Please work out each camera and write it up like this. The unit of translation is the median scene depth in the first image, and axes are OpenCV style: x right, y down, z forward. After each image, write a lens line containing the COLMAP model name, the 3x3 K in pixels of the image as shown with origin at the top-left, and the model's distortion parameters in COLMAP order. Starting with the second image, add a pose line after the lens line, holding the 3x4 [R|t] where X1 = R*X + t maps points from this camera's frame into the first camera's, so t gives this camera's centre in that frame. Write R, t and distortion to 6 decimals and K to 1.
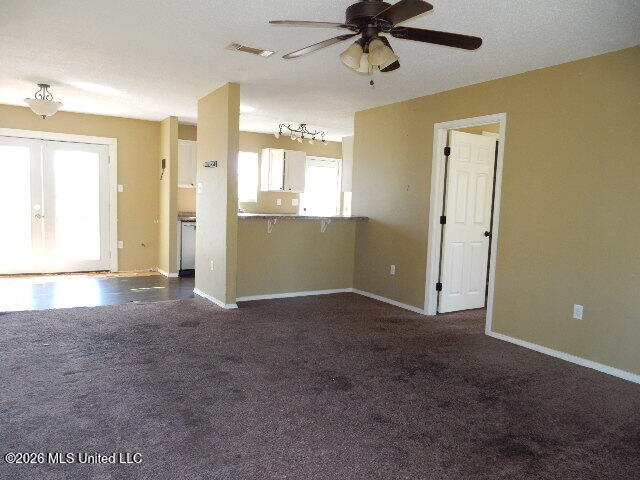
lens RADIAL K [[470.1, 0, 320.0], [0, 470.1, 240.0], [0, 0, 1]] dist [0.023016, -0.029602]
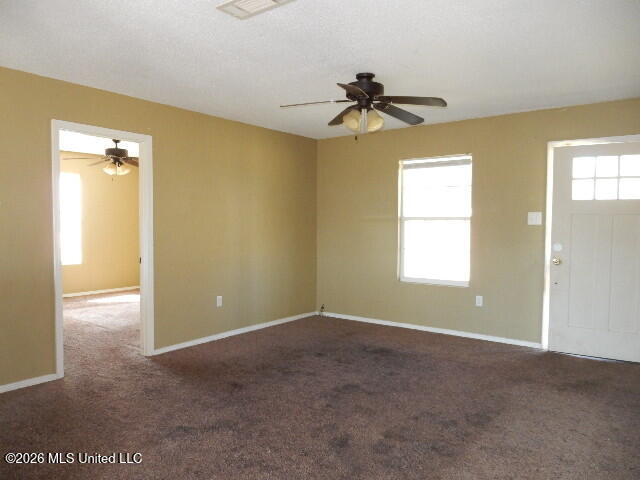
lens RADIAL K [[470.1, 0, 320.0], [0, 470.1, 240.0], [0, 0, 1]] dist [0.023016, -0.029602]
pose [[-0.370421, -0.078514, 0.925540, -0.907806], [0.052688, 0.993041, 0.105328, -0.170120], [-0.927369, 0.087781, -0.363706, 1.352300]]
